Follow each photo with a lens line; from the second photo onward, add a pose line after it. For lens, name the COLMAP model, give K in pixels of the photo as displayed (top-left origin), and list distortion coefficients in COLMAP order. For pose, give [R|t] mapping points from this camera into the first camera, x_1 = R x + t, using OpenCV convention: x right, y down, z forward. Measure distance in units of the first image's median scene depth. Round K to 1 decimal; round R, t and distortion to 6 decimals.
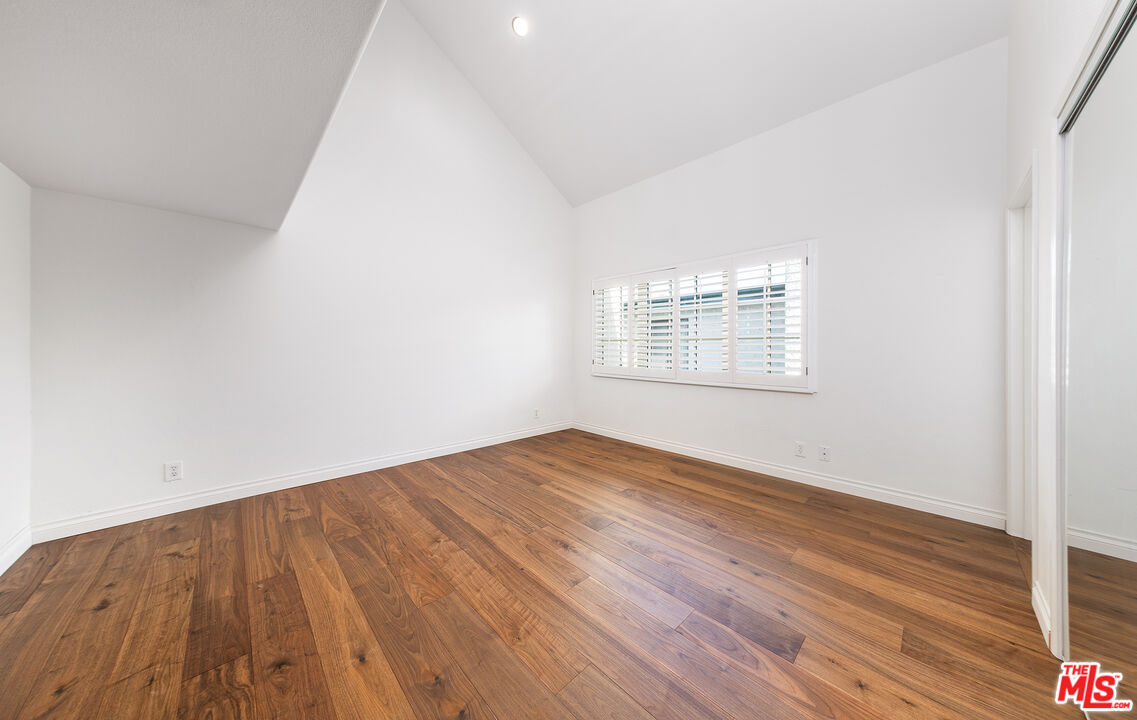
lens RADIAL K [[355.5, 0, 569.8], [0, 355.5, 349.0], [0, 0, 1]] dist [-0.000410, -0.000022]
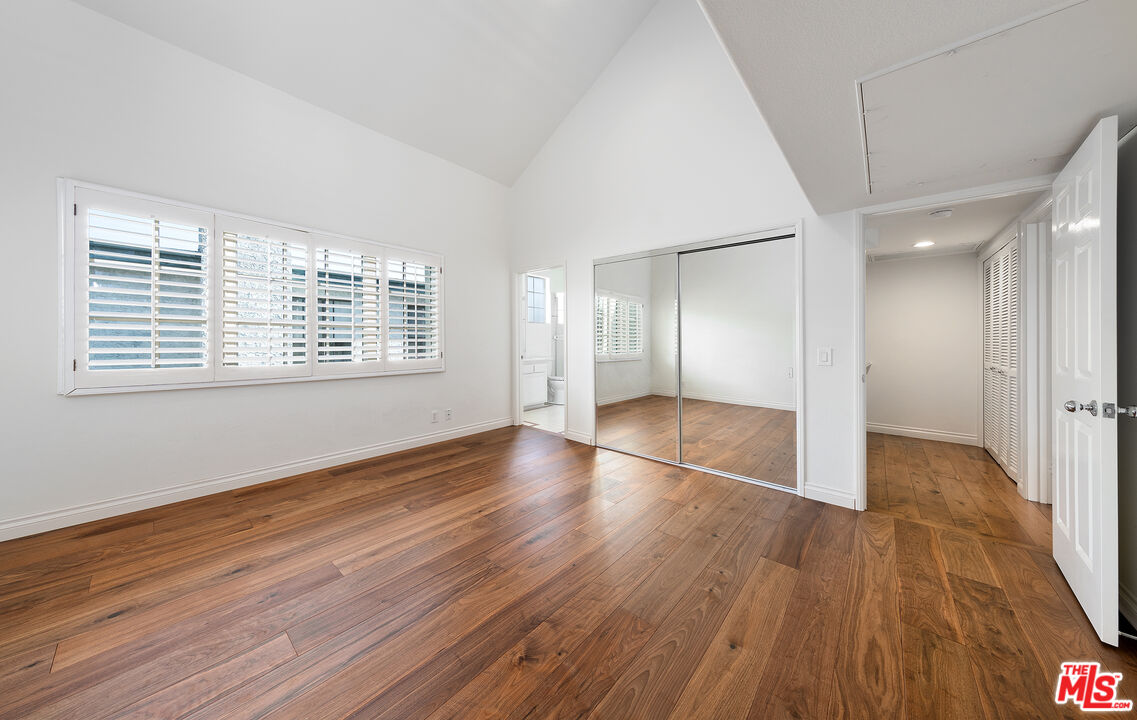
lens RADIAL K [[363.9, 0, 552.9], [0, 363.9, 335.4], [0, 0, 1]] dist [-0.000199, -0.000020]
pose [[-0.075989, 0.004407, 0.997099, -0.653901], [-0.002980, 0.999985, -0.004647, -0.002295], [-0.997104, -0.003325, -0.075975, 0.658627]]
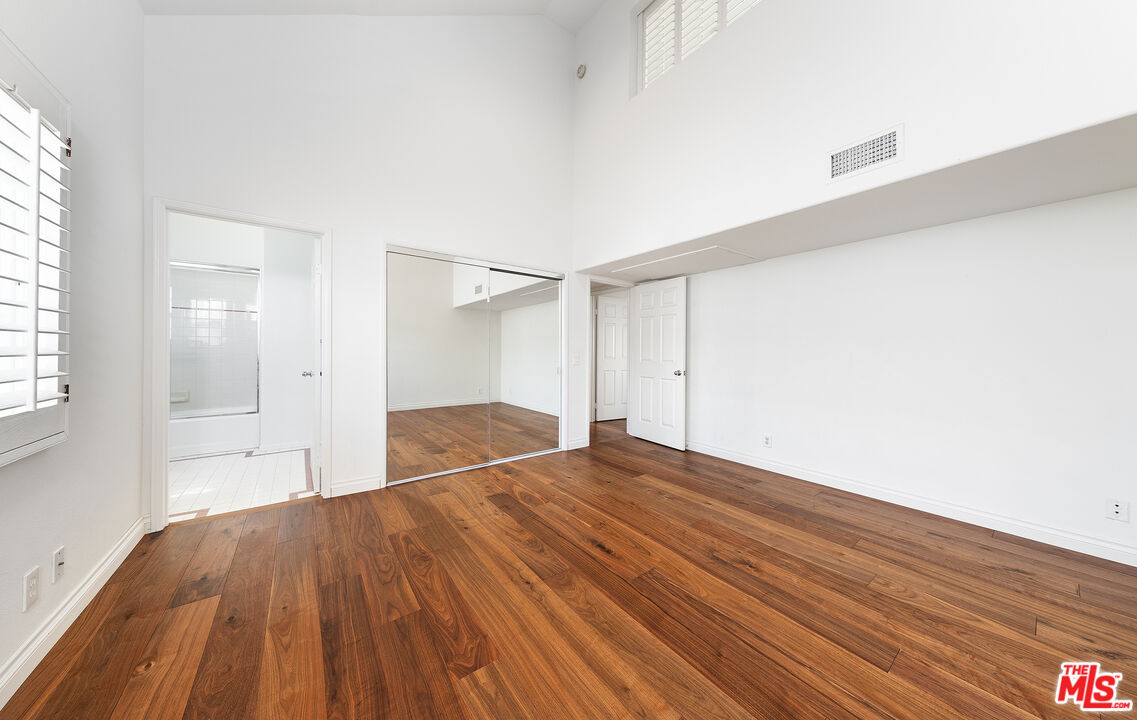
lens RADIAL K [[355.5, 0, 569.8], [0, 355.5, 349.0], [0, 0, 1]] dist [-0.000410, -0.000022]
pose [[-0.992227, -0.013372, 0.123724, -0.011454], [-0.013137, 0.999910, 0.002718, -0.001795], [-0.123749, 0.001072, -0.992313, 1.287726]]
